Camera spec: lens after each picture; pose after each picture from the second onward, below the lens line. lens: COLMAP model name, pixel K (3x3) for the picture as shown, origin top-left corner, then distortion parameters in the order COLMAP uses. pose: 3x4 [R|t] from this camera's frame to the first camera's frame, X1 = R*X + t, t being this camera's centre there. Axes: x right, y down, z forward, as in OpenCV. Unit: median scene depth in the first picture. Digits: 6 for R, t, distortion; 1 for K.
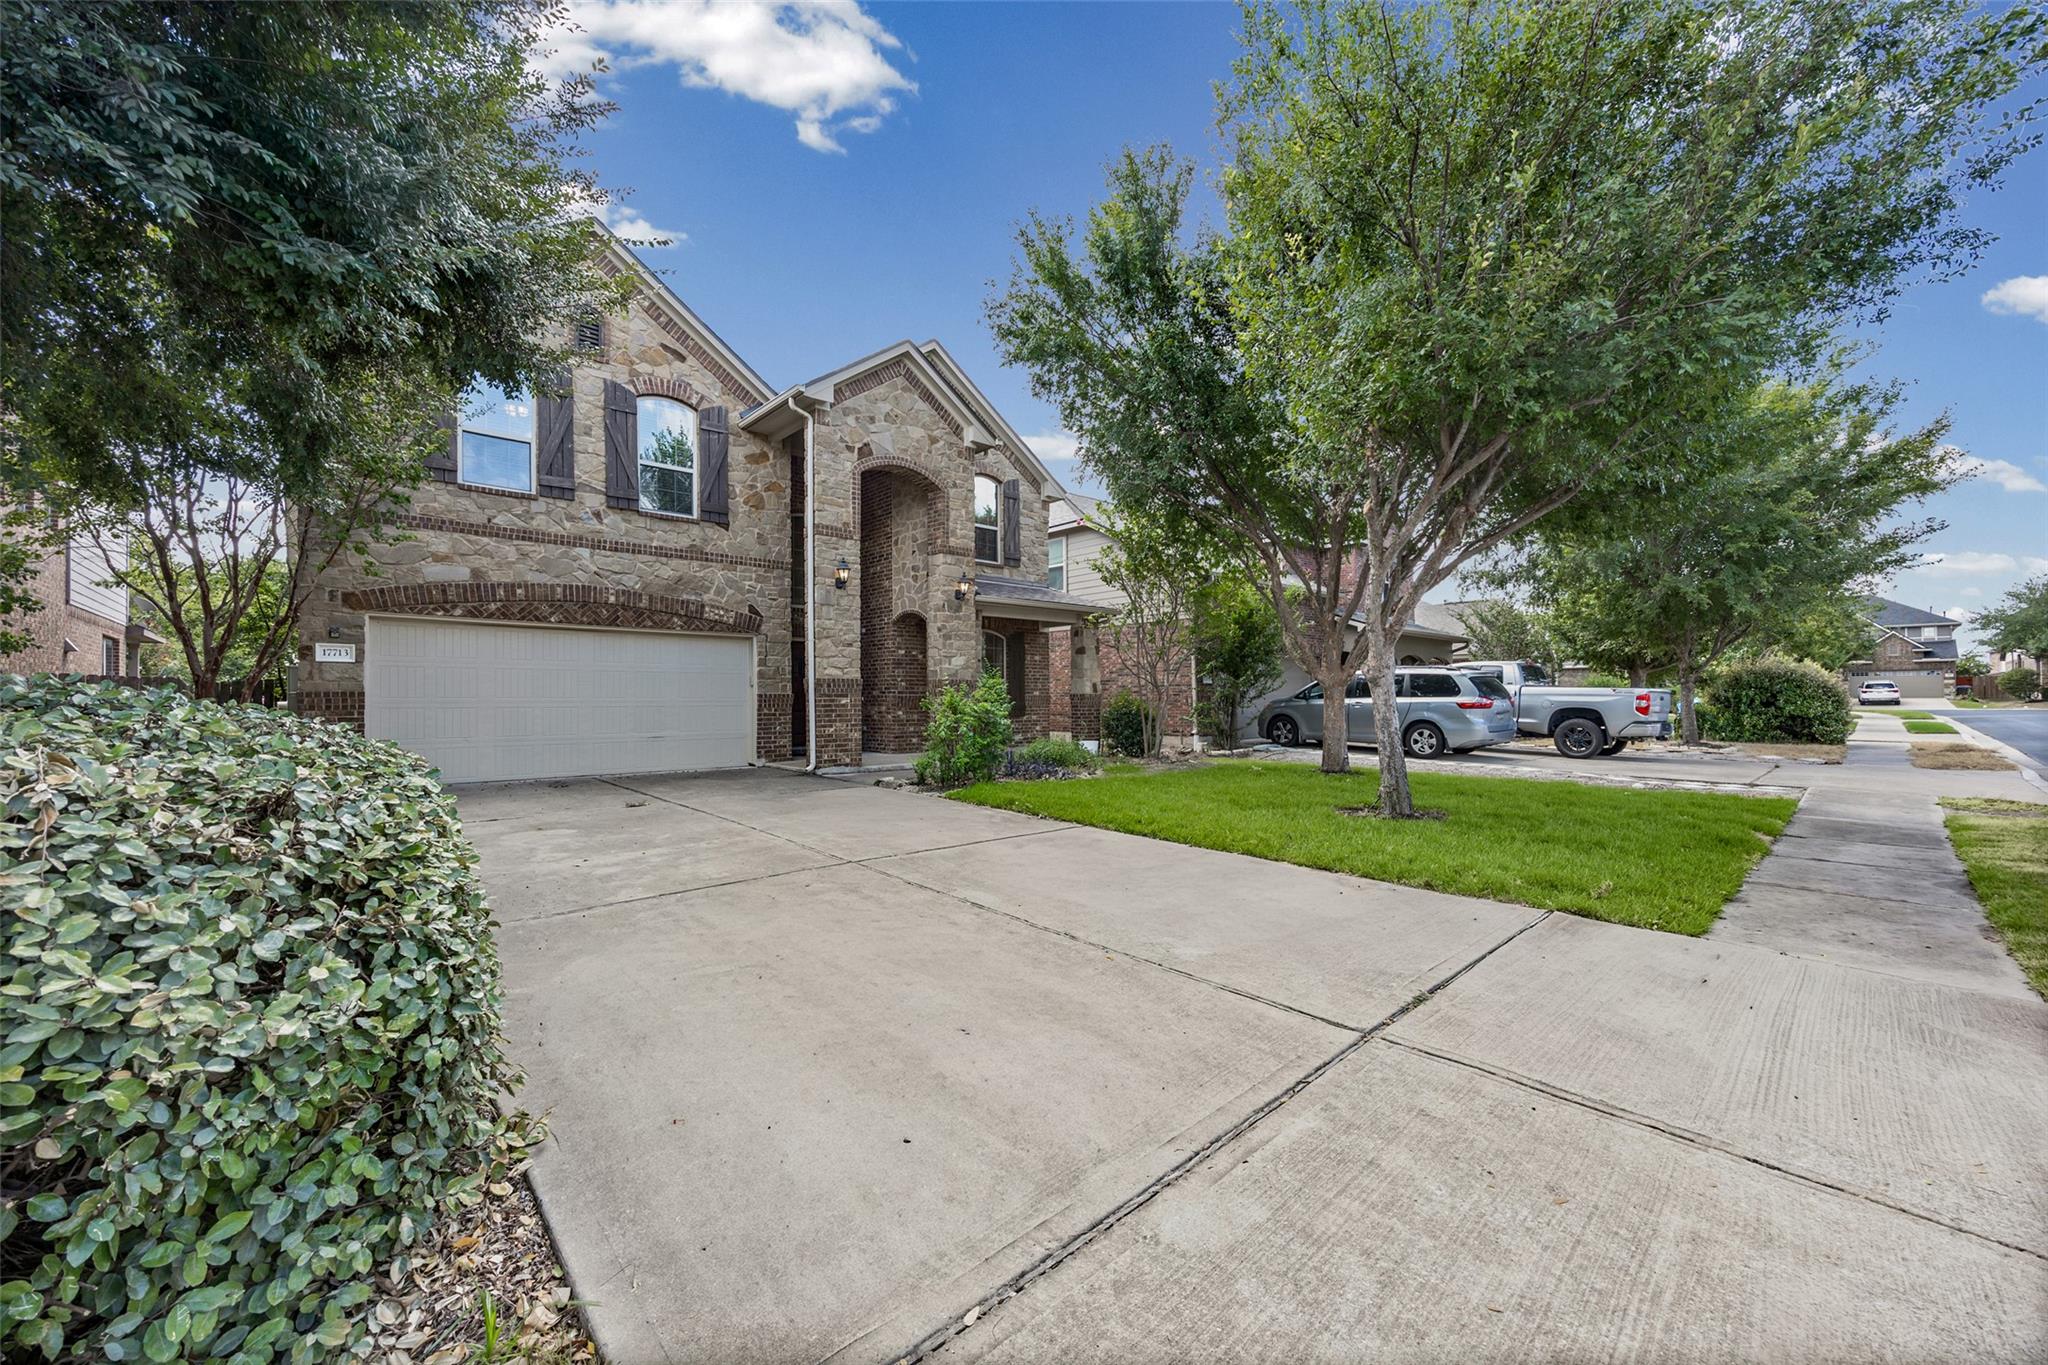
lens RADIAL K [[820.1, 0, 1024.0], [0, 820.1, 682.5], [0, 0, 1]] dist [0.000193, -0.000068]
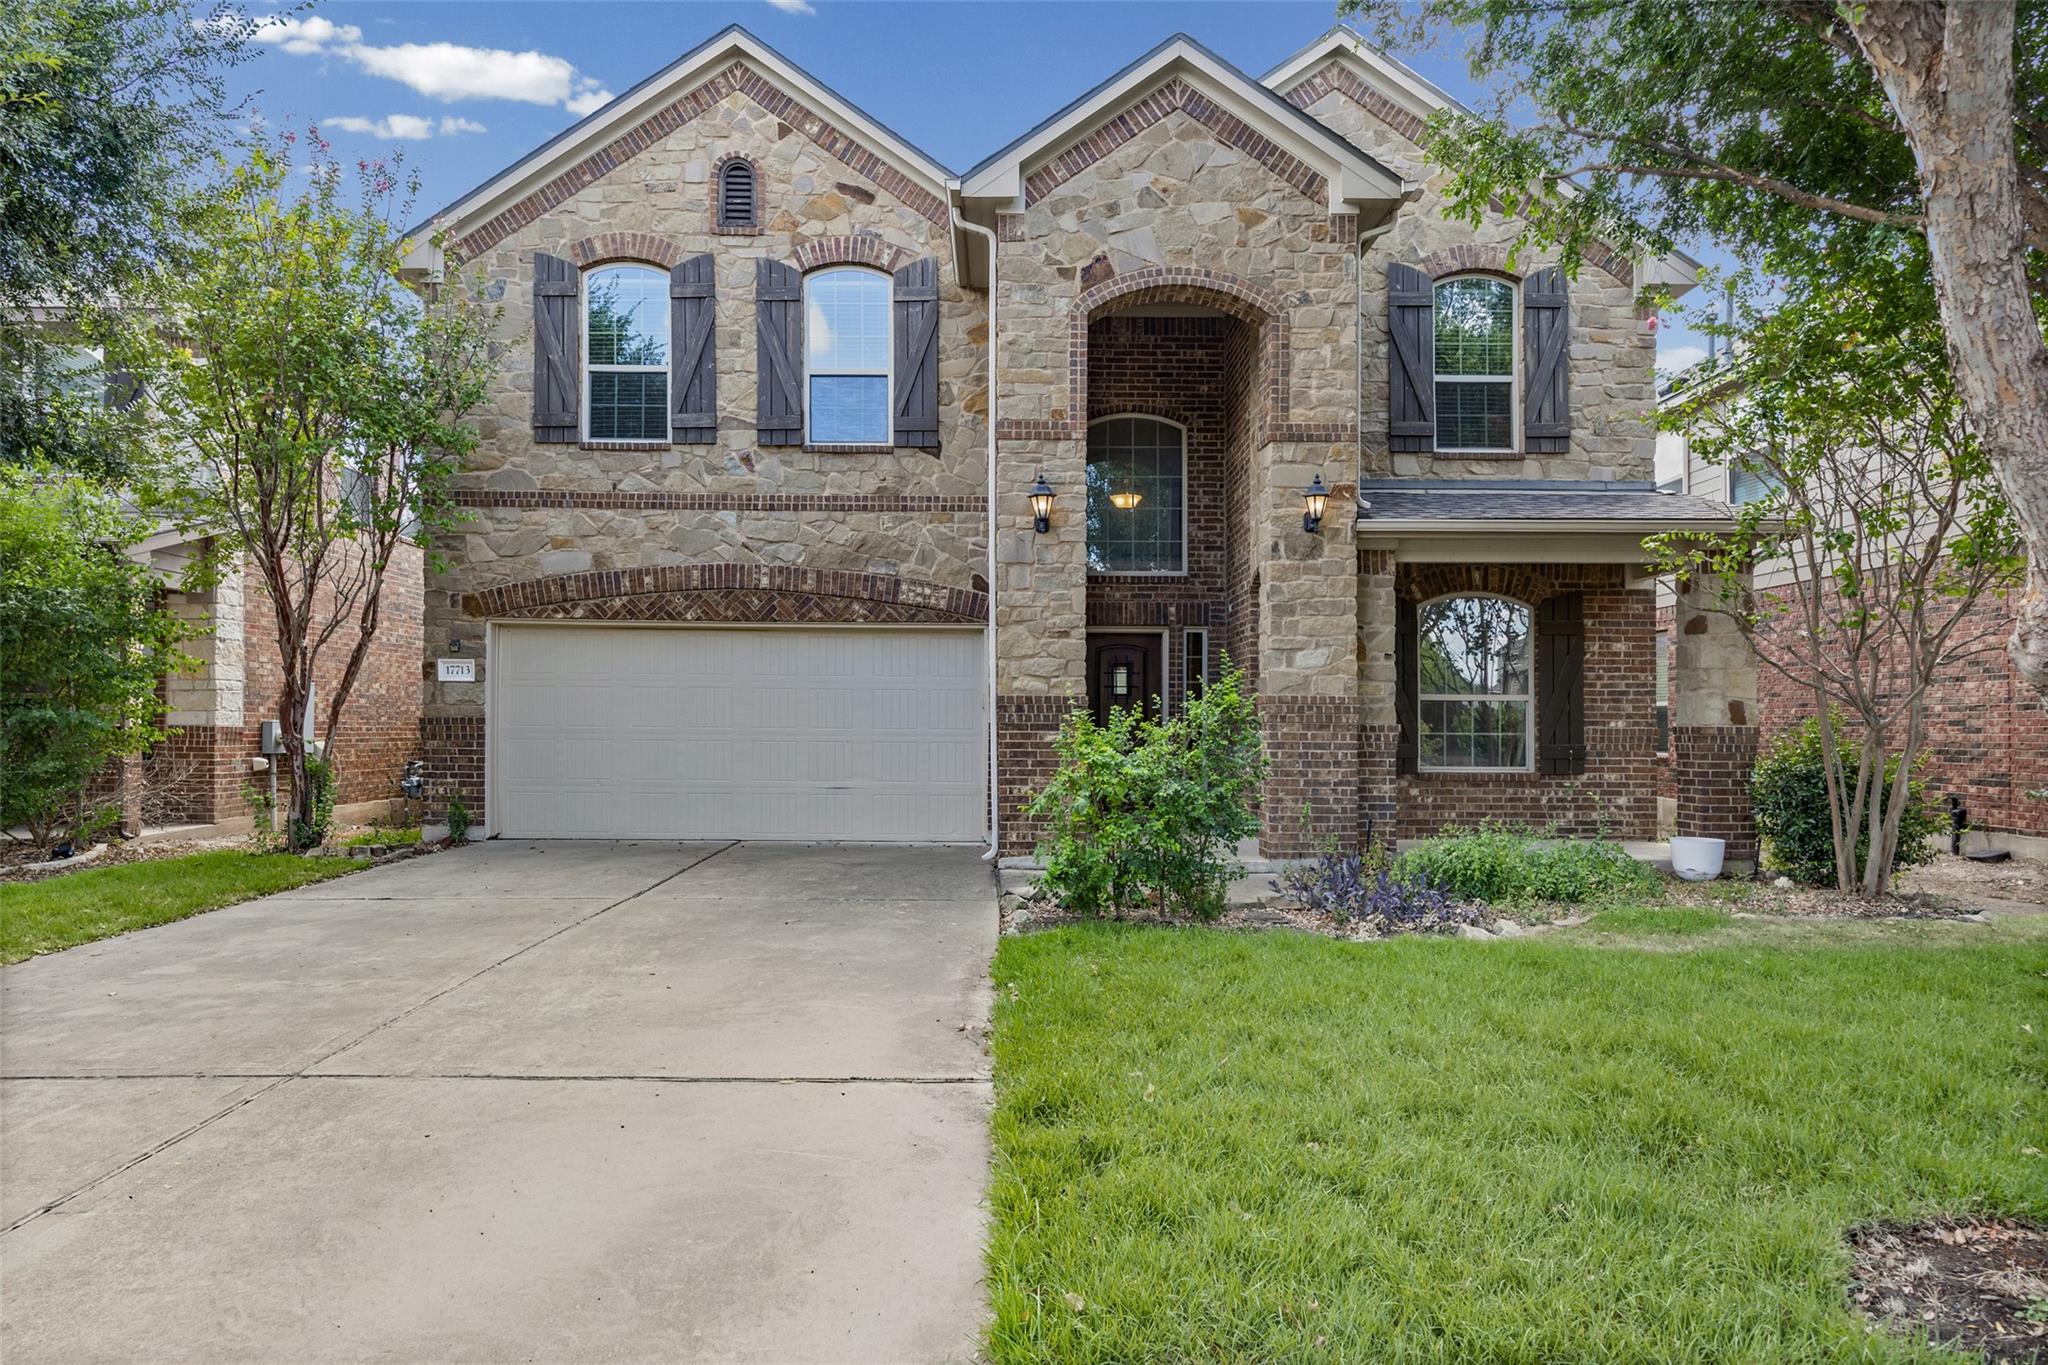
lens RADIAL K [[1185.6, 0, 1024.0], [0, 1185.6, 708.2], [0, 0, 1]] dist [0.001394, 0.000357]
pose [[0.737057, -0.001791, -0.675828, 0.308676], [0.004801, 0.999985, 0.002586, 0.001197], [0.675814, -0.005150, 0.737054, 0.413310]]
